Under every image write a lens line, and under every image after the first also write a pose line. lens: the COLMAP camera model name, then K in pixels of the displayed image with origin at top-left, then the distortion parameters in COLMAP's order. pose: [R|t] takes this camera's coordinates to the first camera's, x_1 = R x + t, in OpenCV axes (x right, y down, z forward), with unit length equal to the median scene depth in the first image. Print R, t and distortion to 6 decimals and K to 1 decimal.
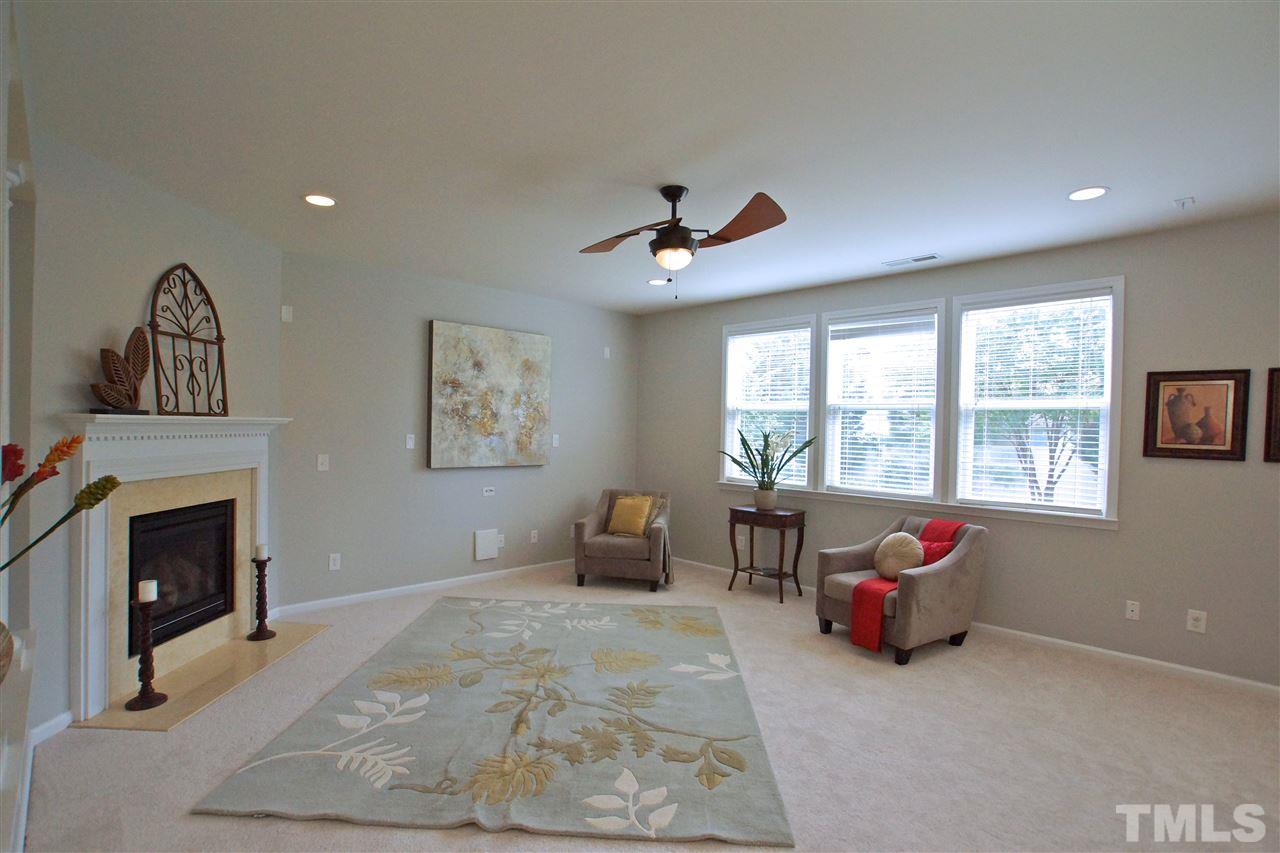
lens RADIAL K [[615.8, 0, 619.8], [0, 615.8, 437.0], [0, 0, 1]] dist [-0.074537, 0.035611]
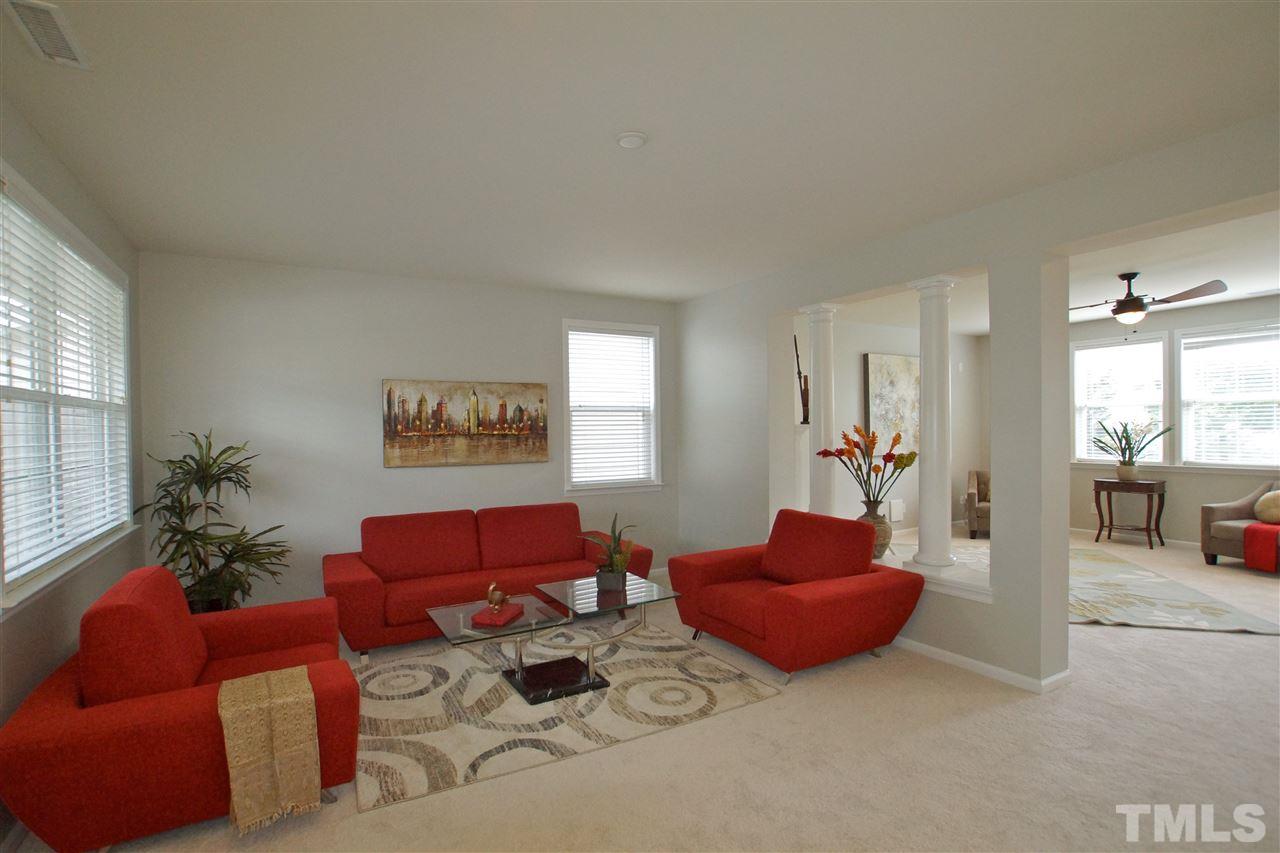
lens RADIAL K [[615.8, 0, 619.8], [0, 615.8, 437.0], [0, 0, 1]] dist [-0.074537, 0.035611]
pose [[0.968746, -0.032363, -0.245934, -0.555749], [0.031663, 0.999475, -0.006799, -0.002750], [0.246025, -0.001201, 0.969263, -0.570580]]
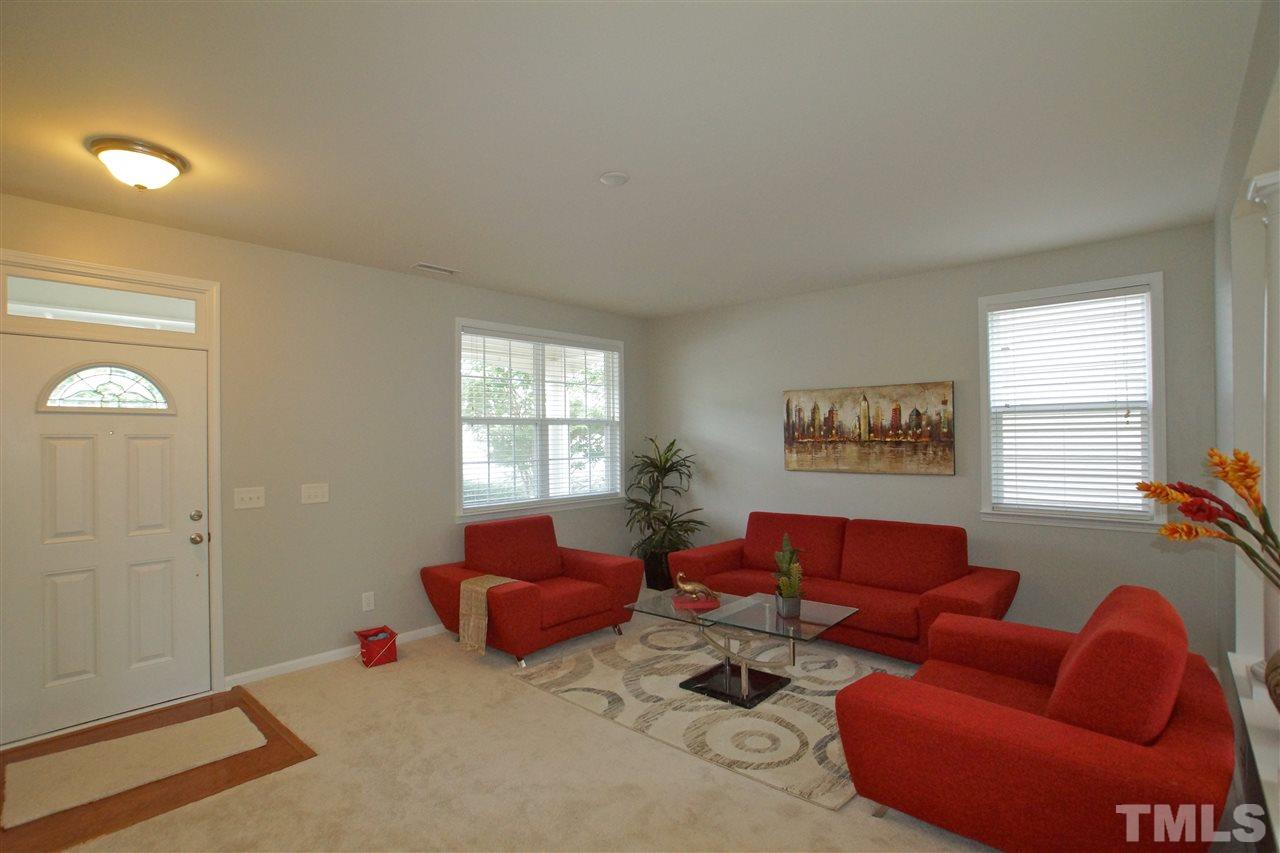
lens RADIAL K [[605.4, 0, 622.2], [0, 605.4, 439.4], [0, 0, 1]] dist [-0.075600, 0.034145]
pose [[0.072647, -0.023592, -0.997079, -0.104453], [-0.002877, 0.999711, -0.023864, -0.000675], [0.997354, 0.004602, 0.072558, -0.085195]]
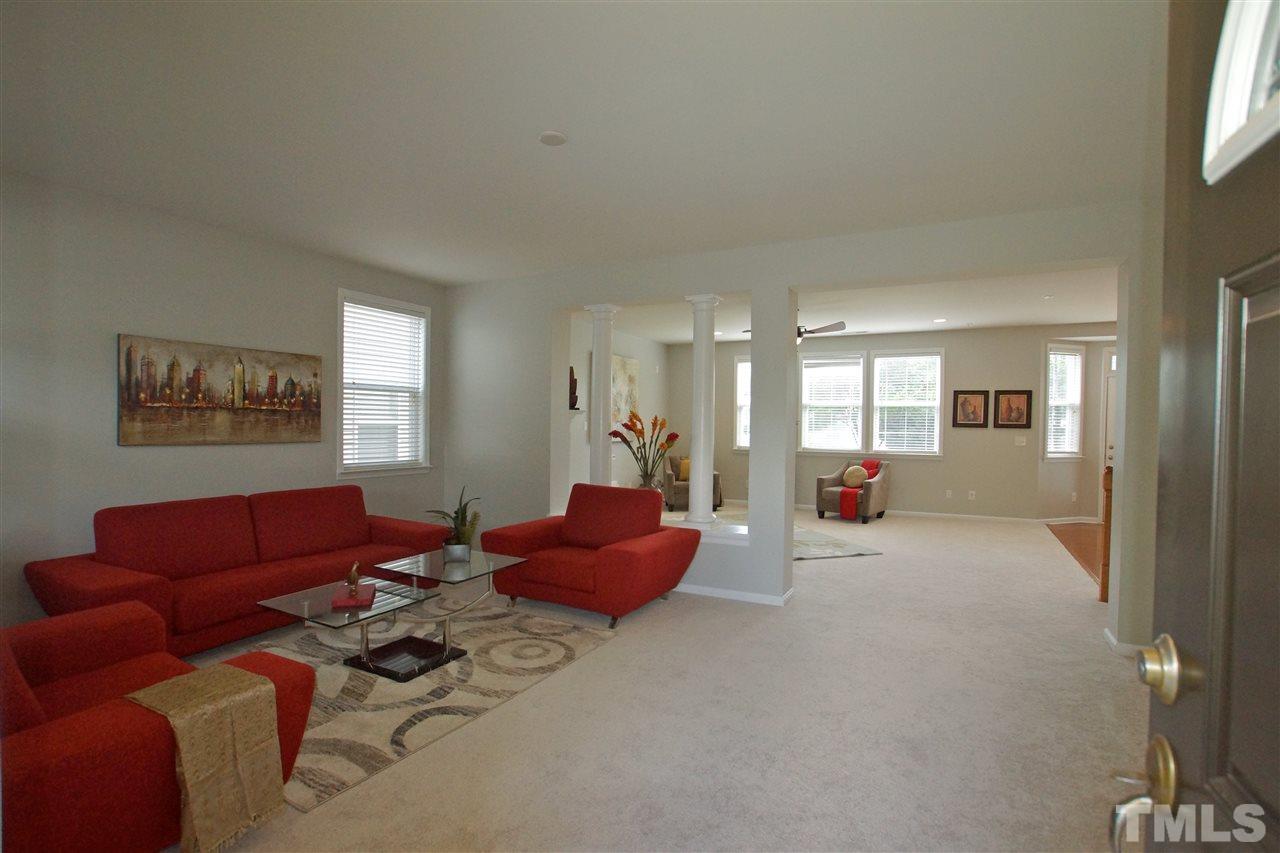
lens RADIAL K [[618.9, 0, 623.7], [0, 618.9, 434.3], [0, 0, 1]] dist [-0.082237, 0.053068]
pose [[0.951983, -0.016093, 0.305729, -0.787072], [0.013464, 0.999852, 0.010704, 0.013720], [-0.305856, -0.006074, 0.952058, -0.635878]]
